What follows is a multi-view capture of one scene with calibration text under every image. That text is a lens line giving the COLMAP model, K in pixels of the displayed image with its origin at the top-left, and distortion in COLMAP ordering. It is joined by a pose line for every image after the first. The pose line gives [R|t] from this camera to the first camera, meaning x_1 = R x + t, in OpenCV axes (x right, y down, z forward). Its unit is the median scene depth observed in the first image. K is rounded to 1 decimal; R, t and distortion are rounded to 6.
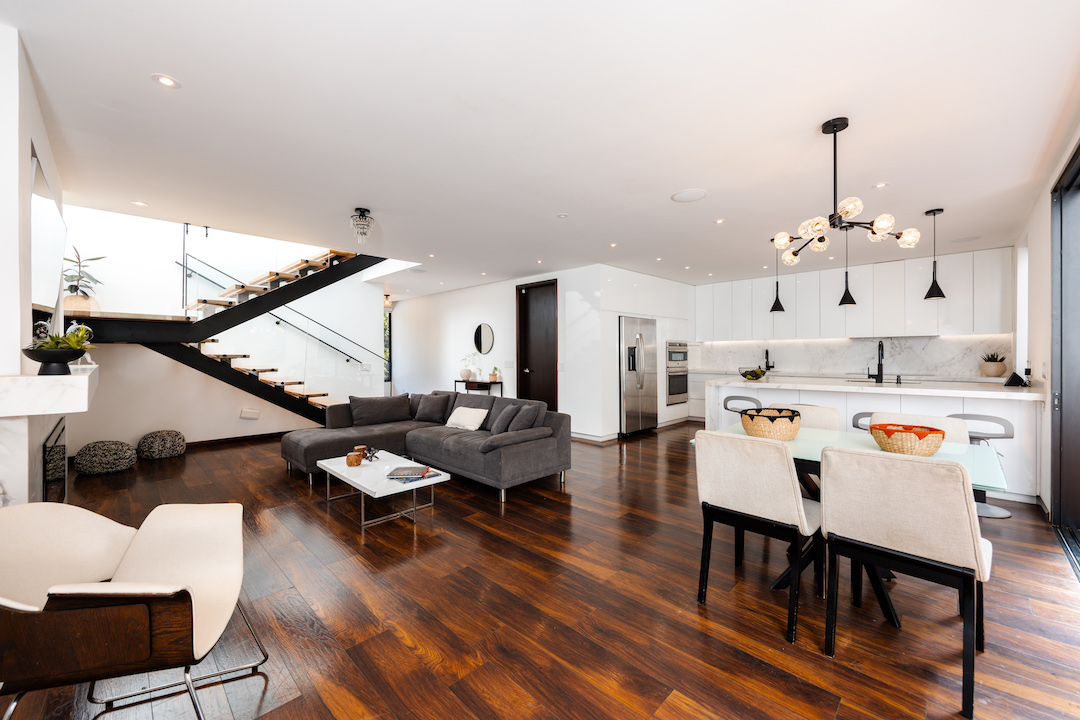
lens RADIAL K [[409.7, 0, 543.8], [0, 409.7, 356.9], [0, 0, 1]] dist [0.000051, -0.000259]
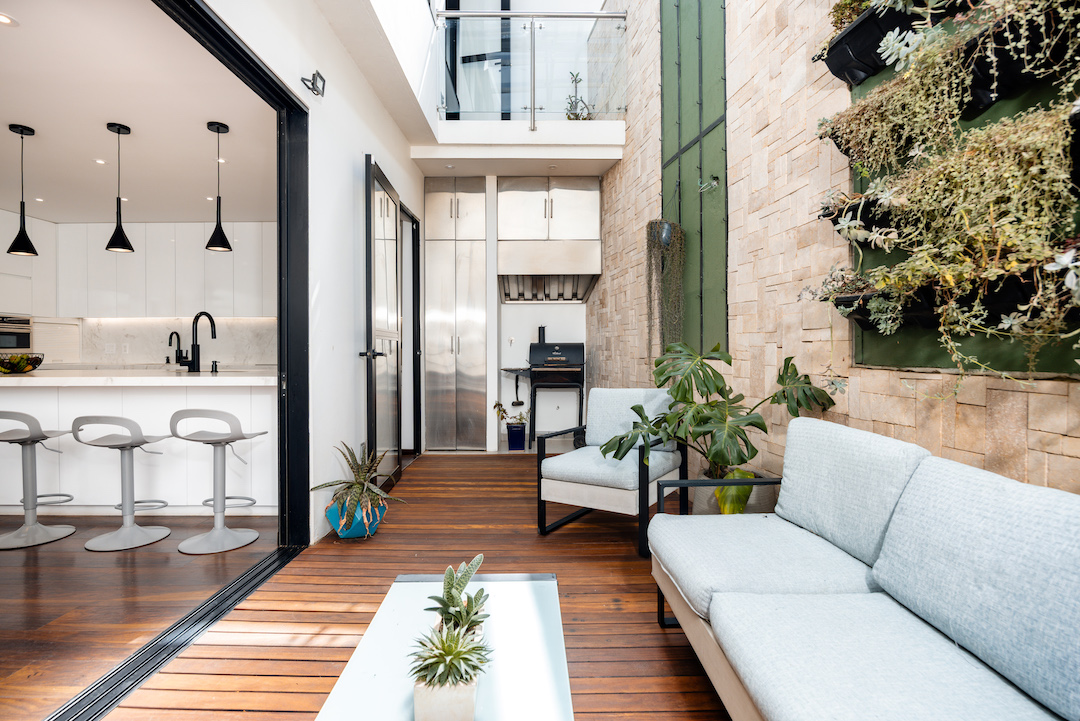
lens RADIAL K [[517.5, 0, 540.0], [0, 517.5, 360.5], [0, 0, 1]] dist [-0.016311, -0.000486]
pose [[0.699885, -0.005108, 0.714237, 0.412894], [0.000878, 0.999980, 0.006291, 0.026467], [-0.714255, -0.003776, 0.699875, -0.014365]]
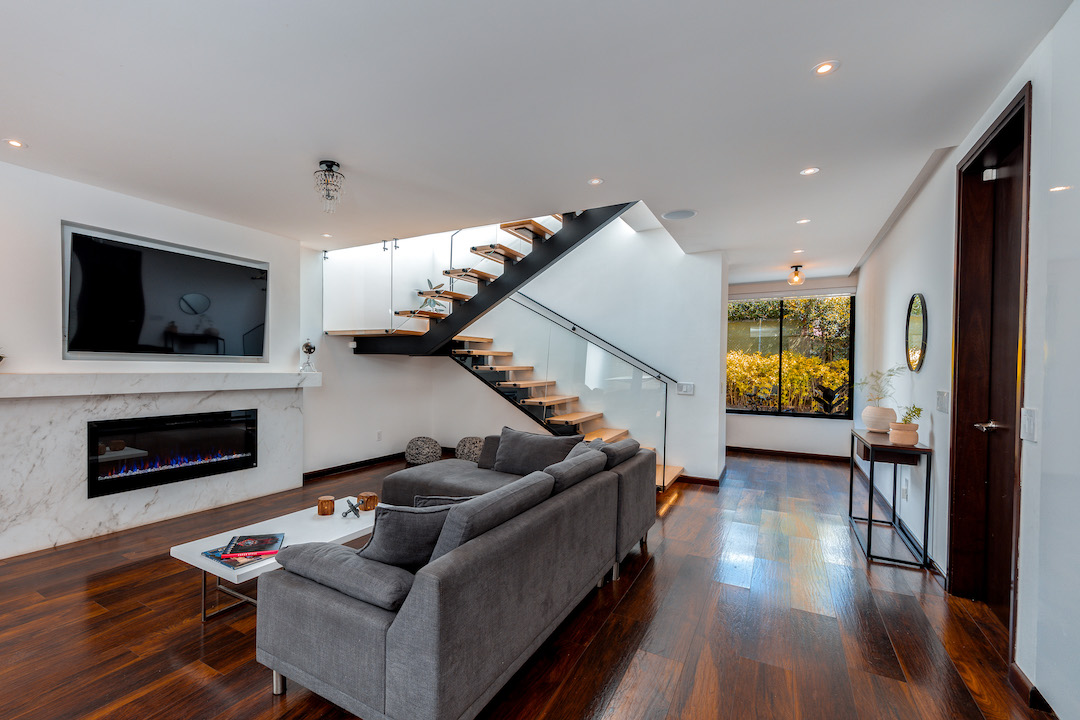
lens RADIAL K [[485.9, 0, 483.4], [0, 485.9, 372.6], [0, 0, 1]] dist [0.001092, -0.000055]
pose [[0.227458, 0.019239, -0.973598, 0.259629], [-0.019499, 0.999694, 0.015199, -0.006378], [0.973593, 0.015527, 0.227764, 0.611262]]
